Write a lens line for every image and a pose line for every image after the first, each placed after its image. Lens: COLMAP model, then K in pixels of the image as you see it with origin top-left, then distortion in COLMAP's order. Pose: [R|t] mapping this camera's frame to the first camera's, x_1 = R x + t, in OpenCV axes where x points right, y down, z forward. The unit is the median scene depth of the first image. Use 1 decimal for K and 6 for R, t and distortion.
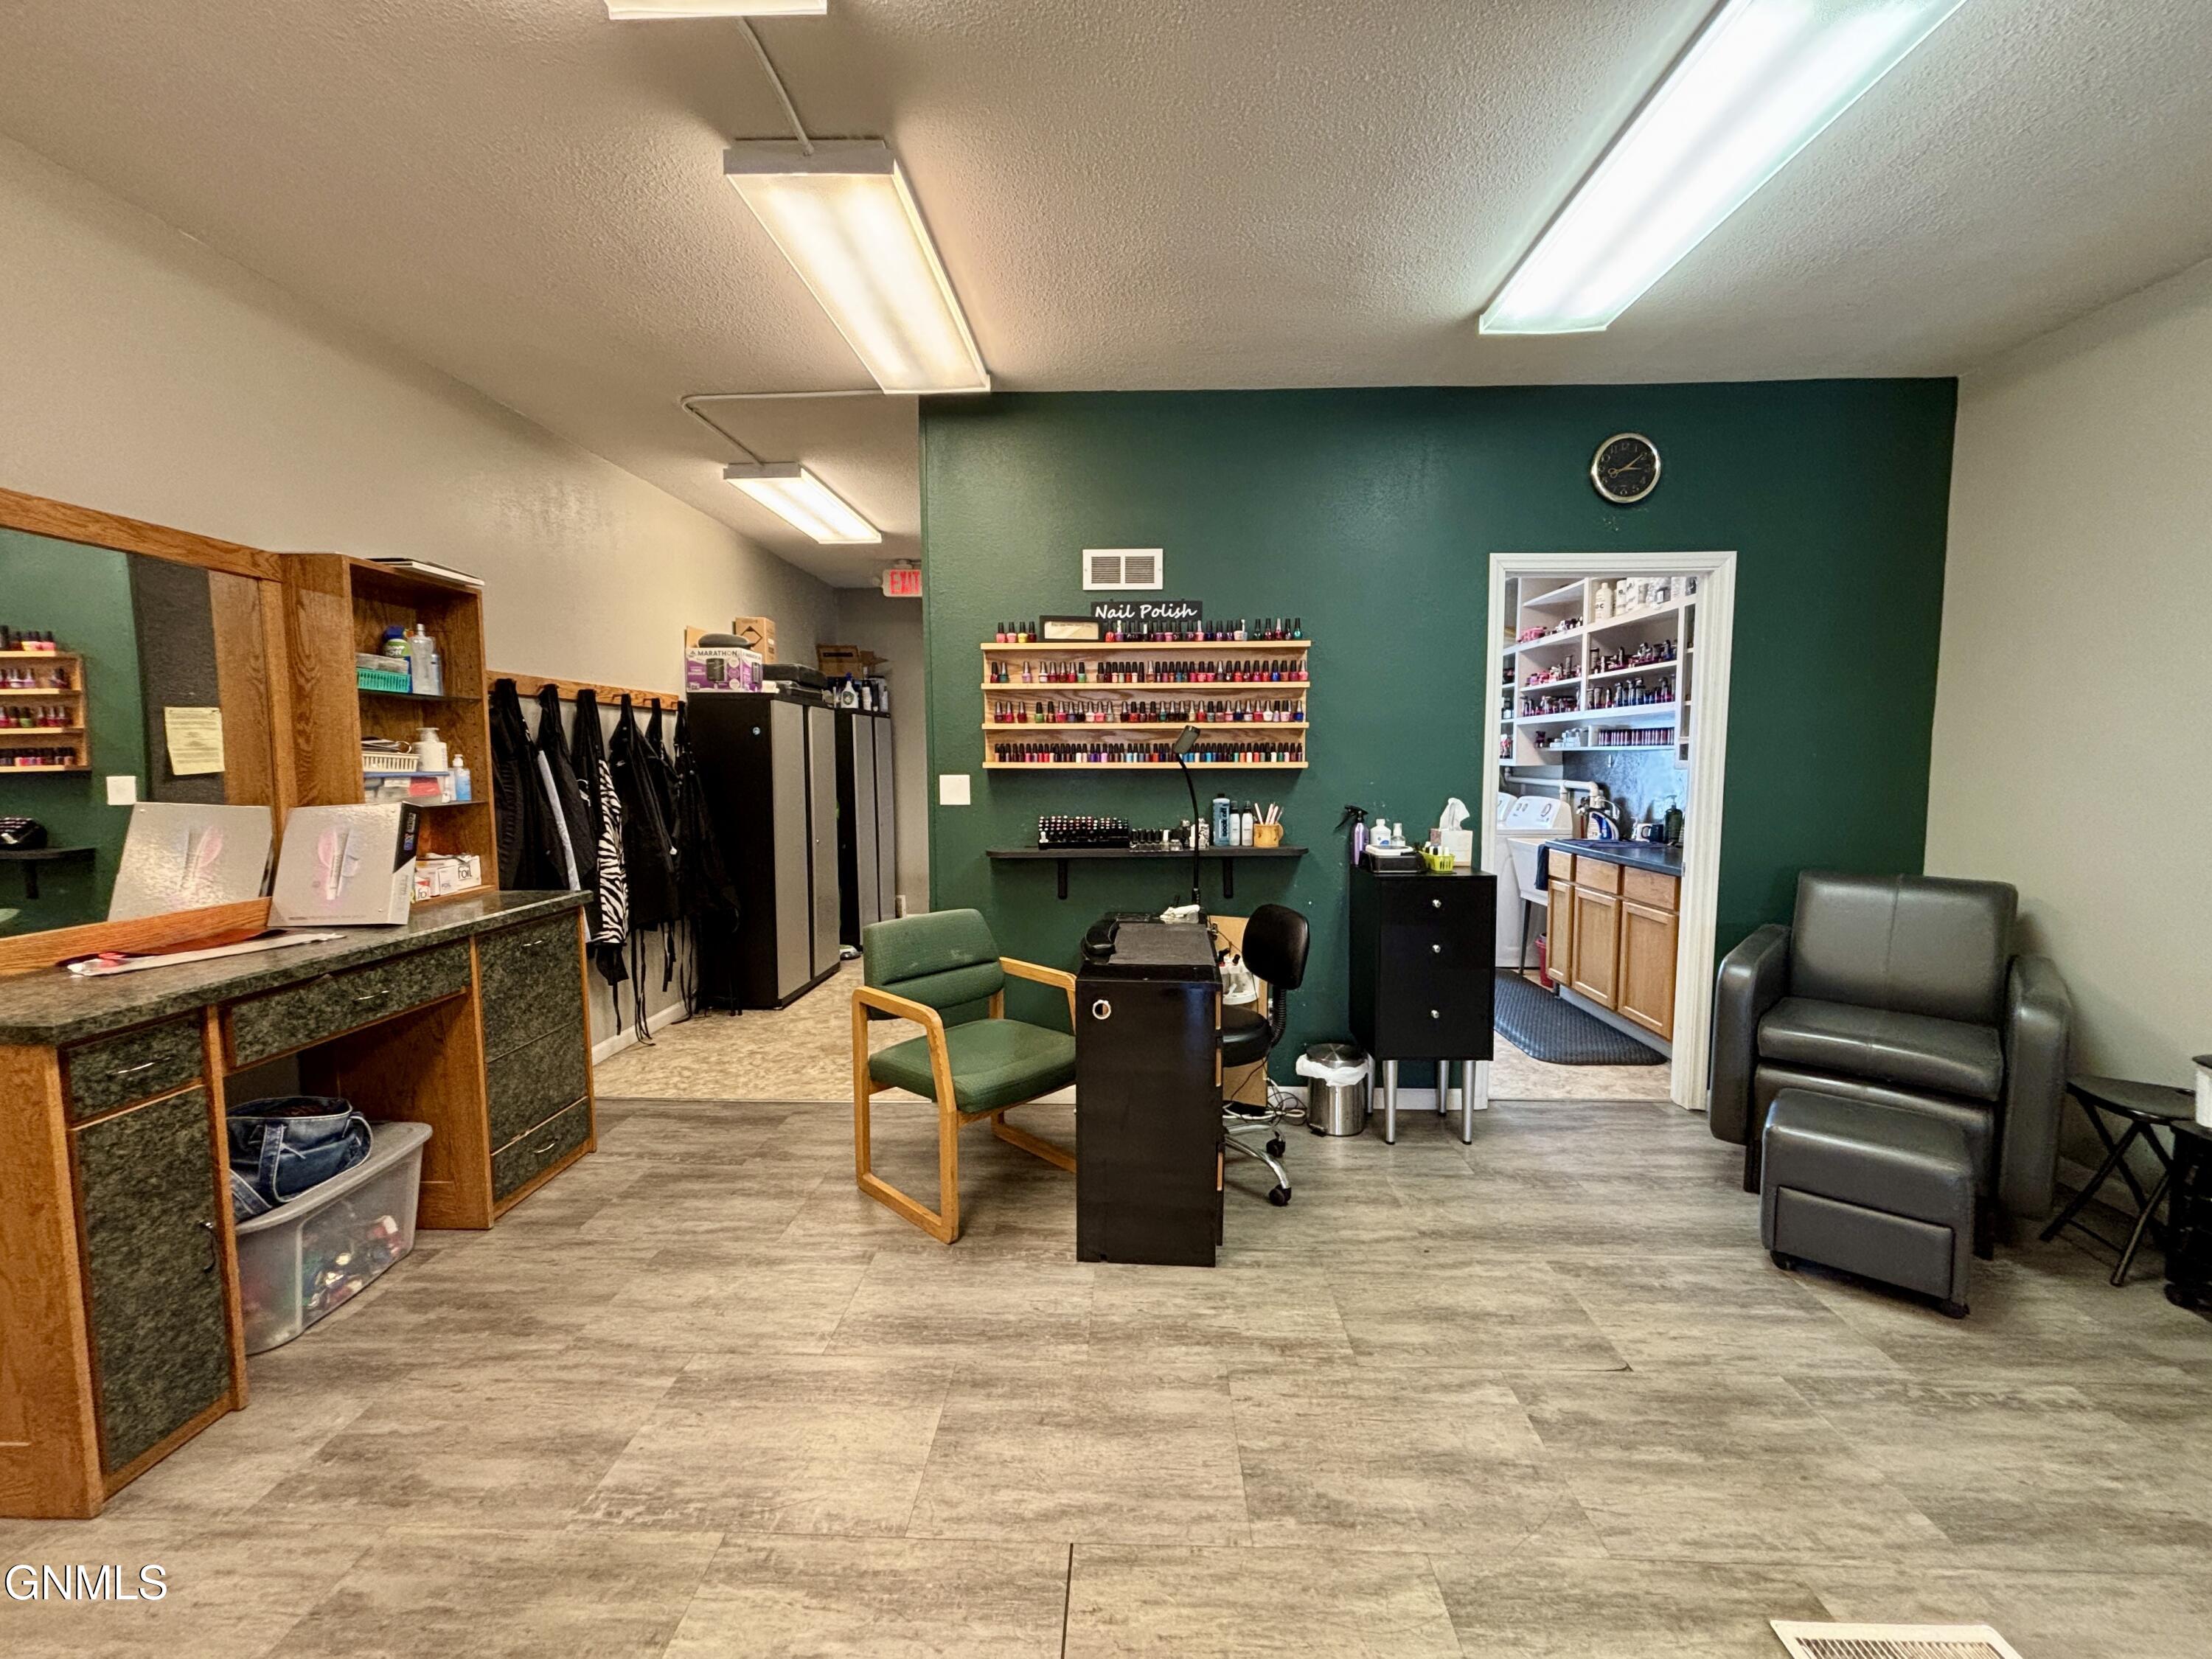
lens RADIAL K [[892.1, 0, 1100.4], [0, 892.1, 822.7], [0, 0, 1]] dist [-0.000847, 0.001053]
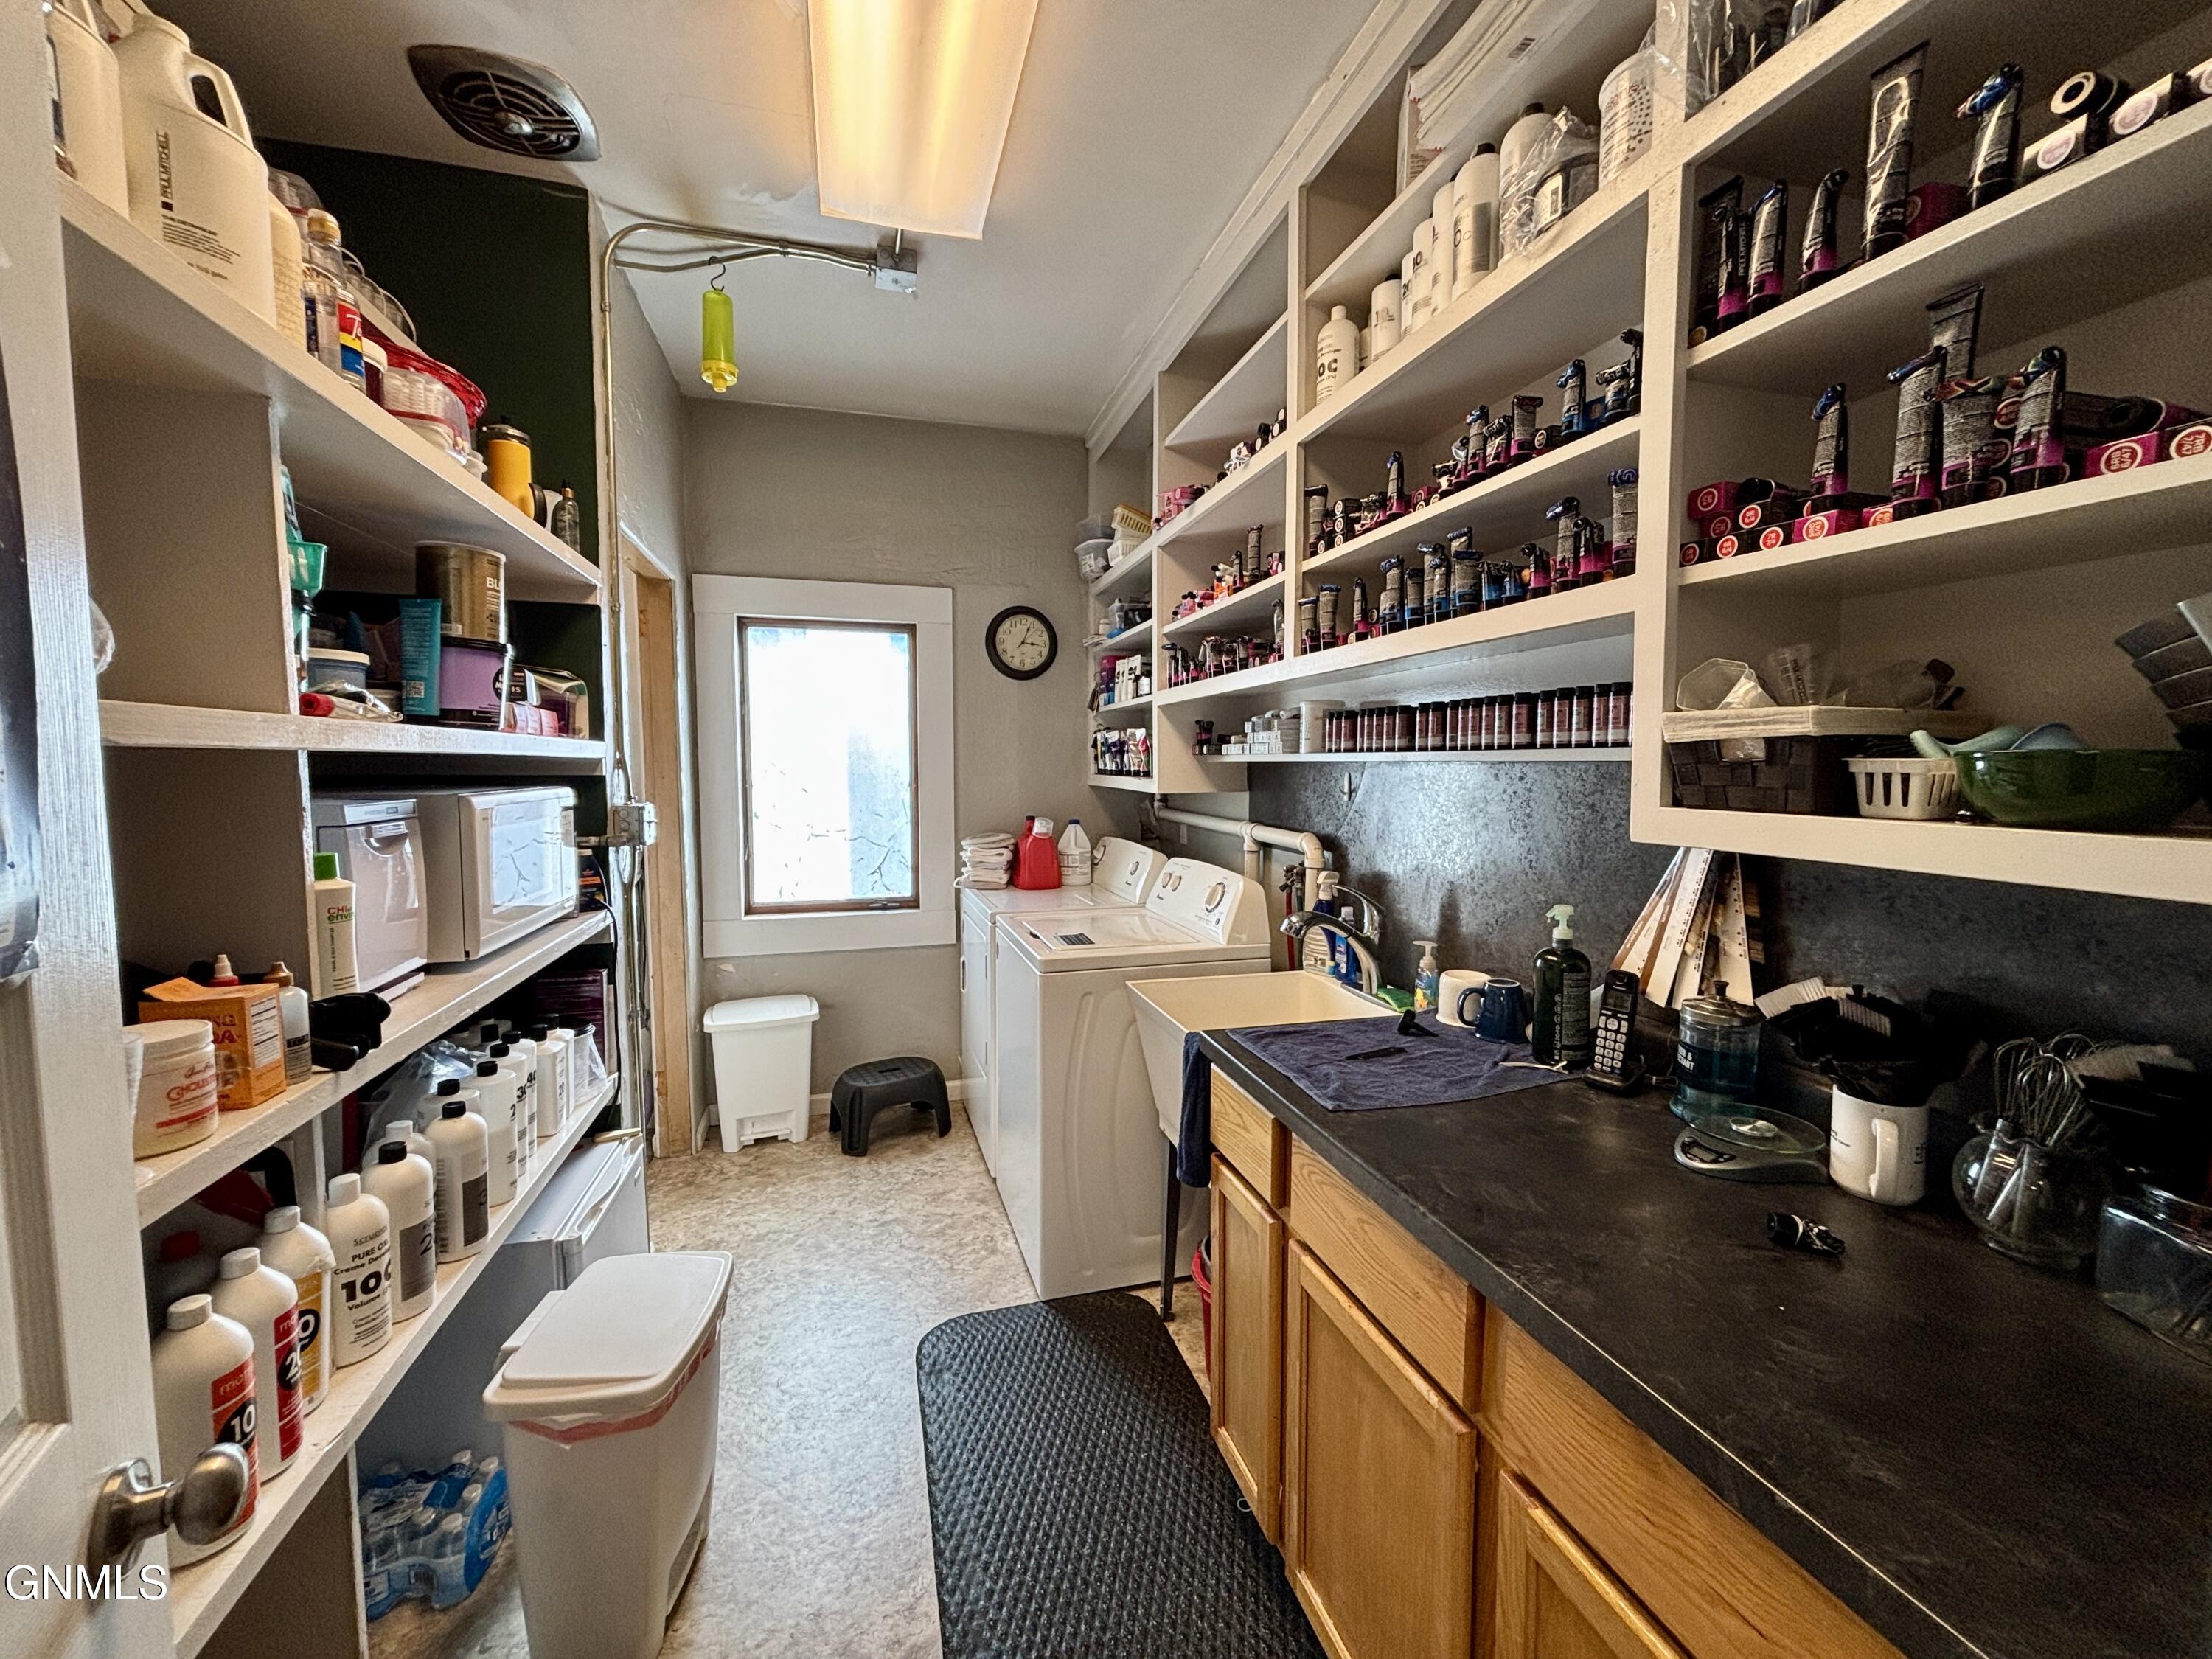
lens RADIAL K [[892.1, 0, 1096.1], [0, 892.1, 859.6], [0, 0, 1]] dist [-0.000847, 0.001053]
pose [[0.954600, -0.036276, 0.295673, 0.544671], [0.026753, 0.998987, 0.036191, -0.087905], [-0.296686, -0.026638, 0.954603, 1.036974]]
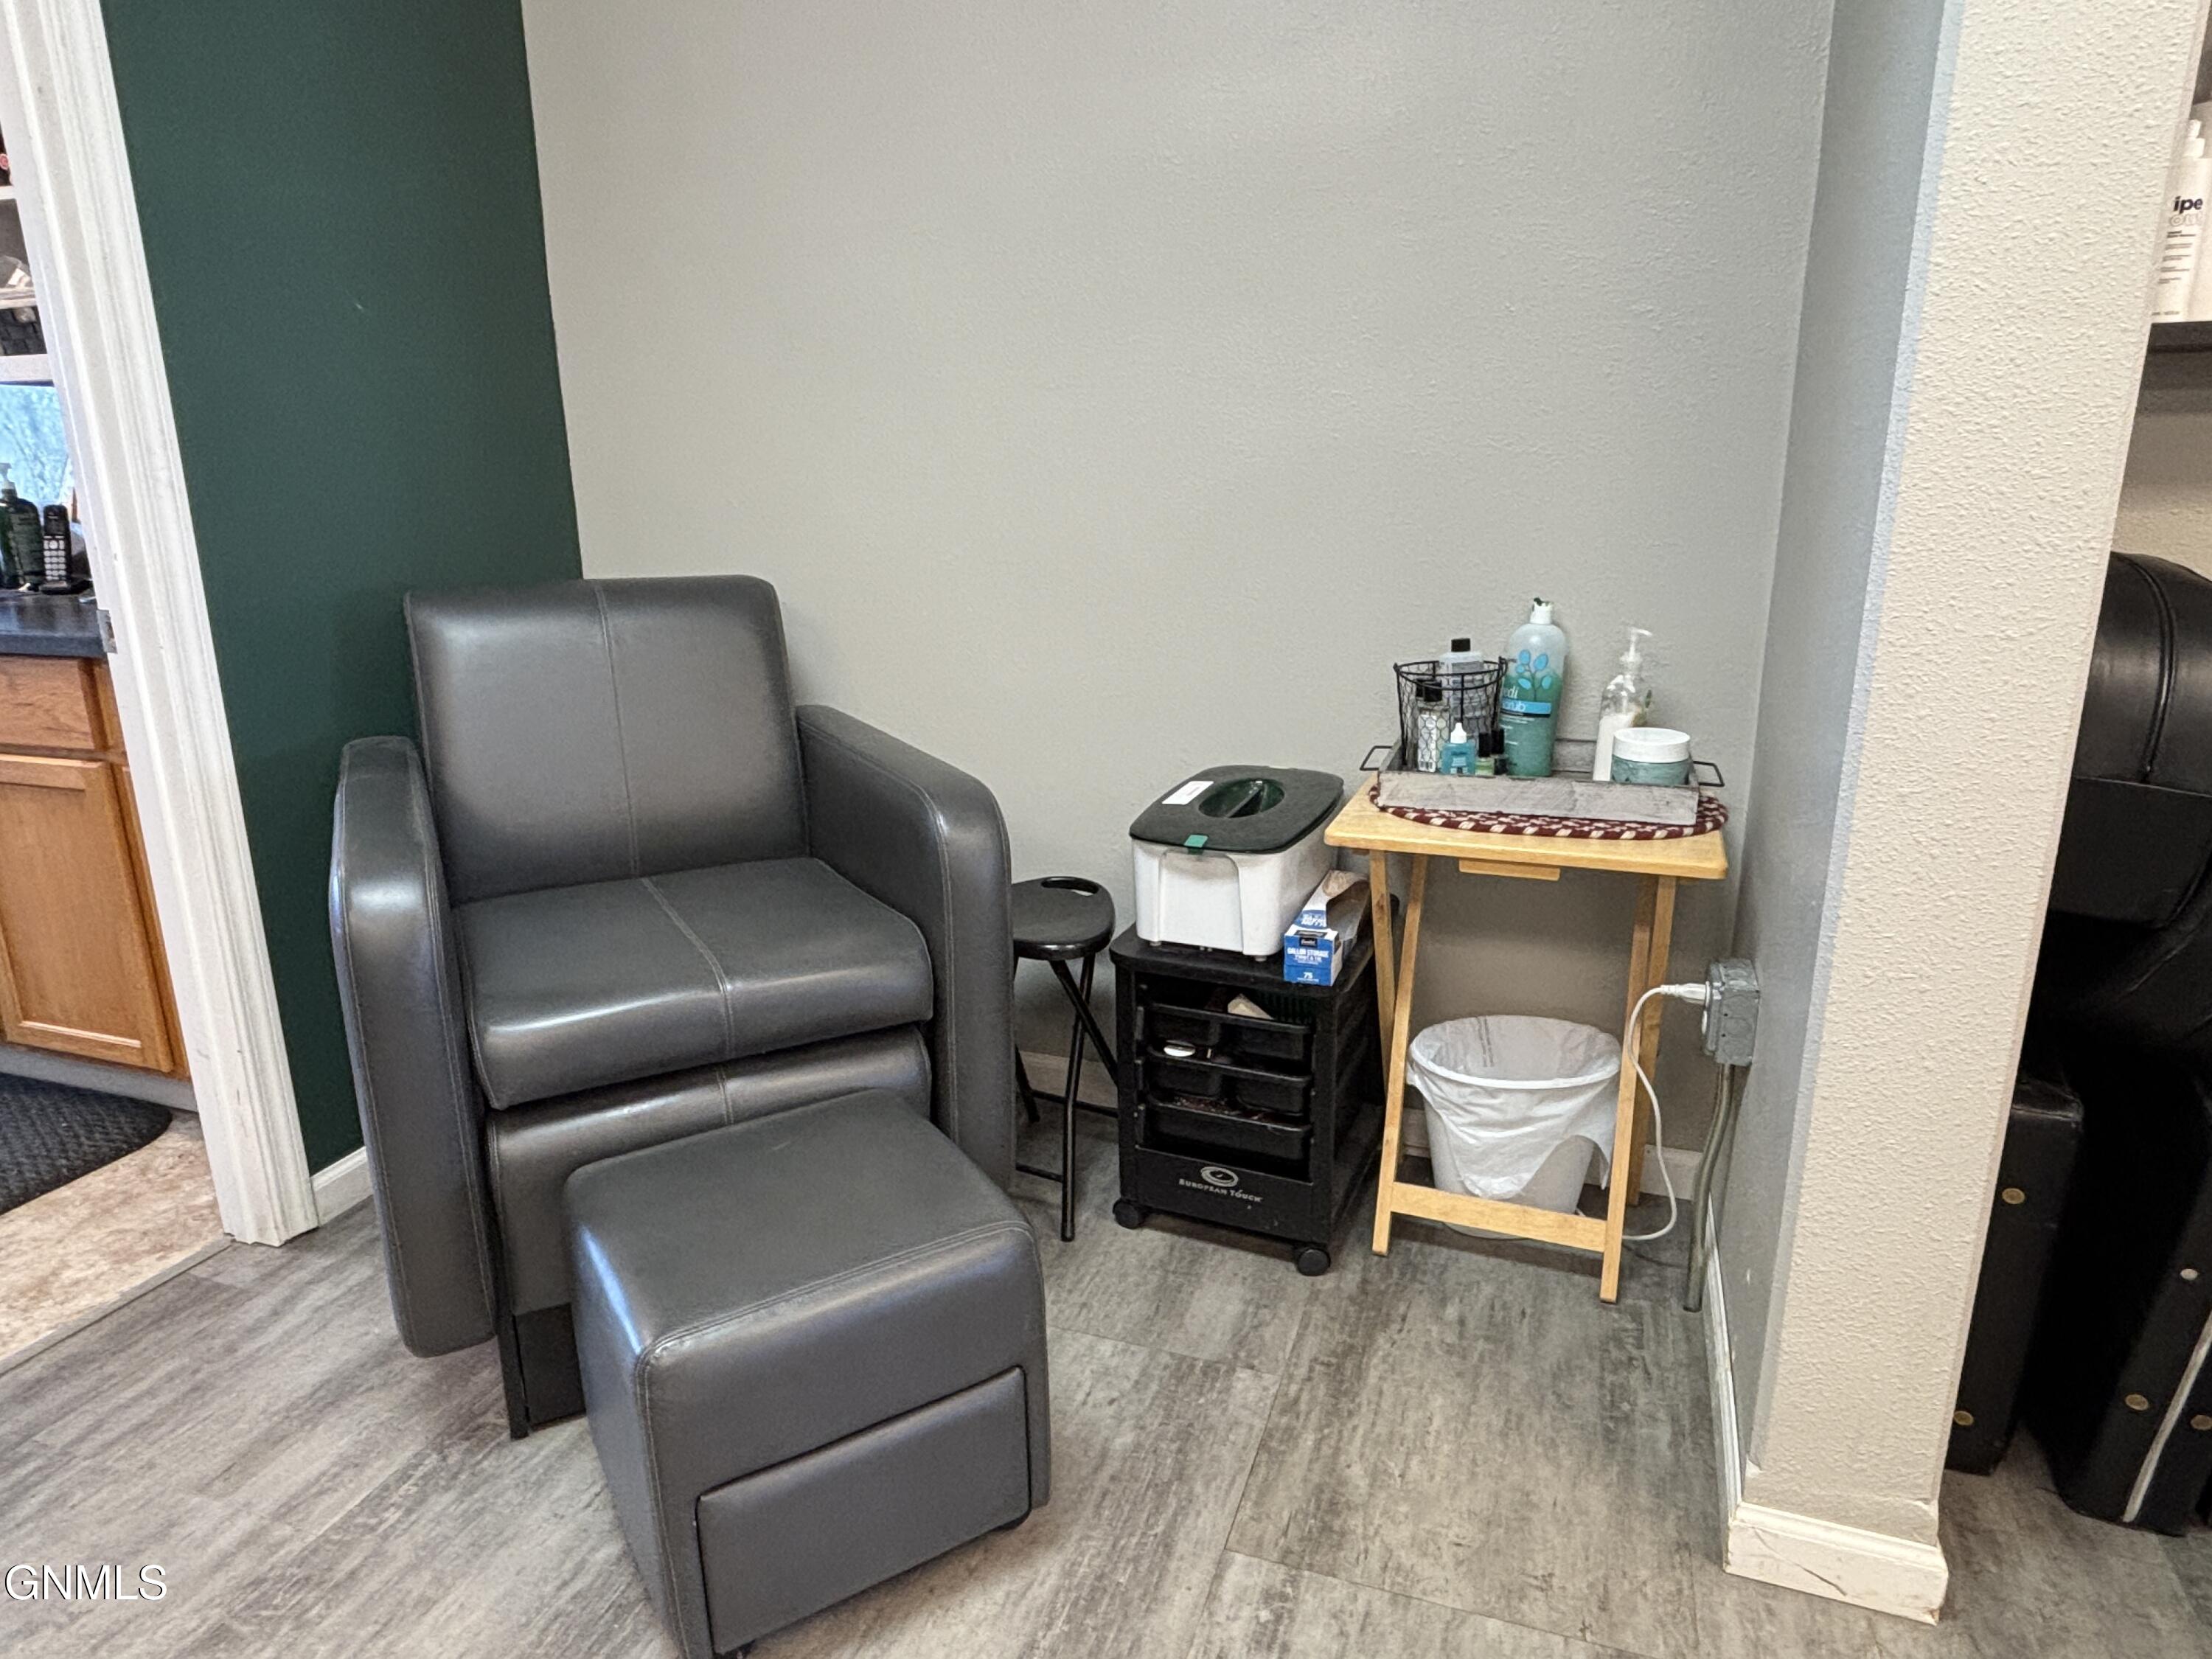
lens RADIAL K [[1327.8, 0, 1058.6], [0, 1327.8, 808.3], [0, 0, 1]] dist [-0.004214, 0.002077]
pose [[0.311466, -0.246376, 0.917762, 0.280798], [0.089113, 0.969121, 0.229921, 0.033510], [-0.946070, 0.010172, 0.323804, 0.488682]]
